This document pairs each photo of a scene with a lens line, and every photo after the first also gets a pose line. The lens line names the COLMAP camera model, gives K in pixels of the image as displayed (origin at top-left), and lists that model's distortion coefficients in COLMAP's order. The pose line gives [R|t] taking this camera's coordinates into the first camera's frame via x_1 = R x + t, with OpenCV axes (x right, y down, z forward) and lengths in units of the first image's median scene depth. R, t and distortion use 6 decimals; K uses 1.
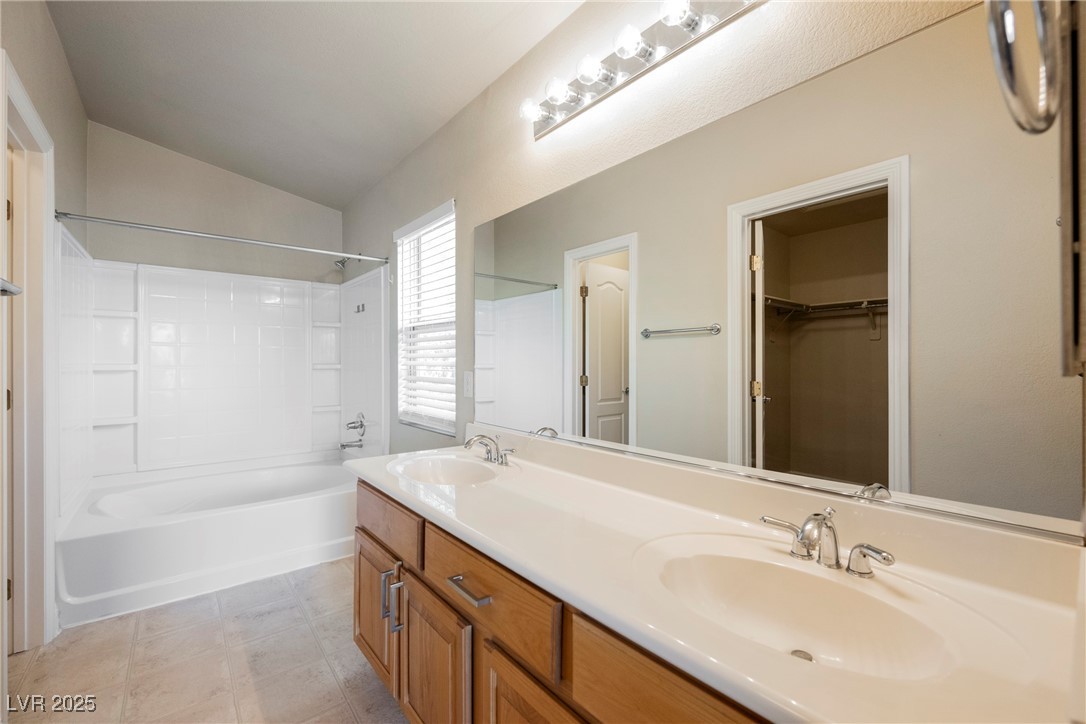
lens RADIAL K [[463.6, 0, 548.7], [0, 463.6, 360.7], [0, 0, 1]] dist [-0.000174, -0.000216]
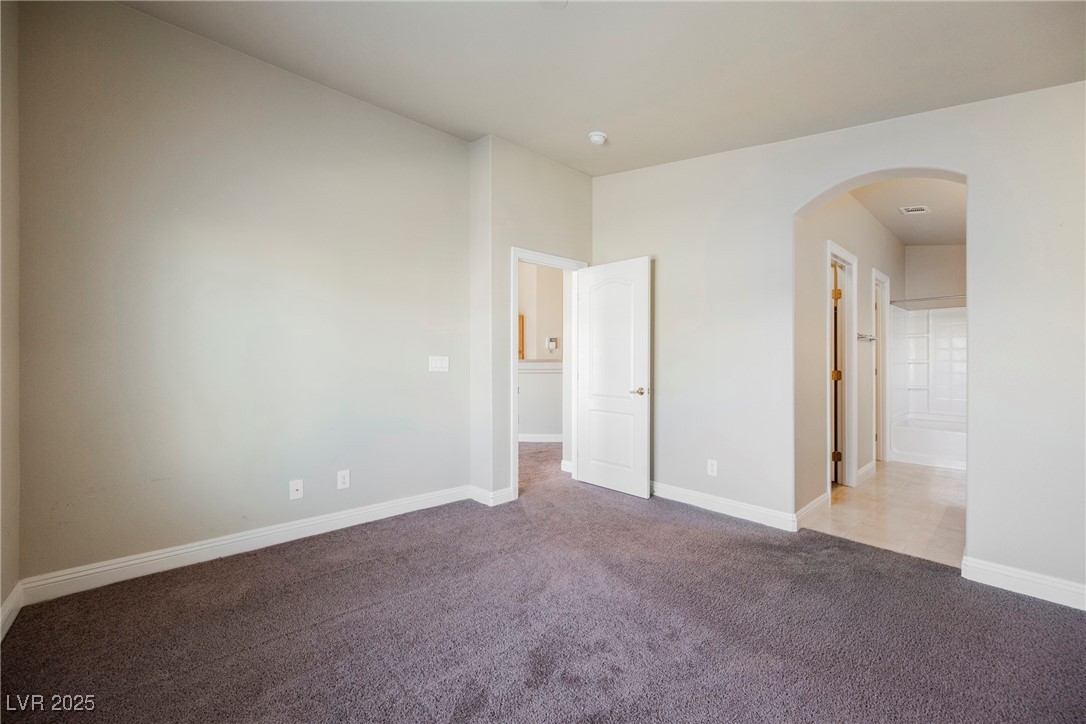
lens RADIAL K [[429.8, 0, 546.2], [0, 429.8, 361.0], [0, 0, 1]] dist [-0.003057, 0.000677]
pose [[0.051863, 0.006082, -0.998636, 0.913305], [0.005278, 0.999966, 0.006364, -0.006709], [0.998640, -0.005601, 0.051829, -0.775795]]
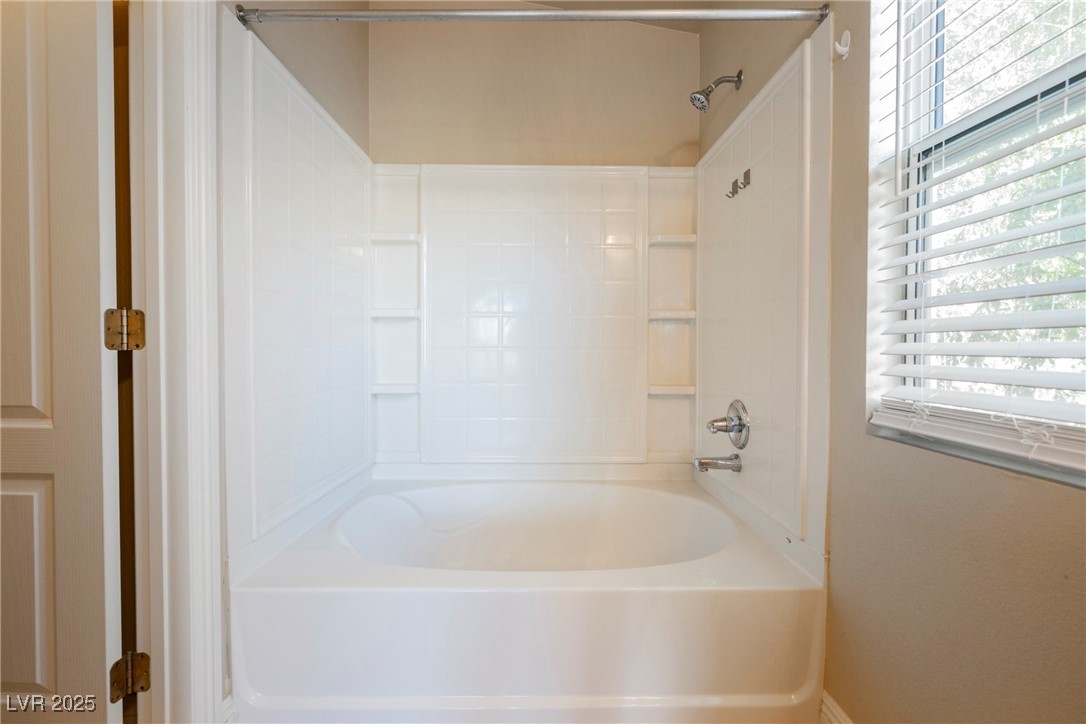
lens RADIAL K [[509.6, 0, 540.2], [0, 509.6, 357.7], [0, 0, 1]] dist [-0.000292, -0.002106]
pose [[0.777119, 0.014376, -0.629189, -0.272748], [-0.003896, 0.999830, 0.018033, 0.069770], [0.629341, -0.011562, 0.777043, 0.537844]]
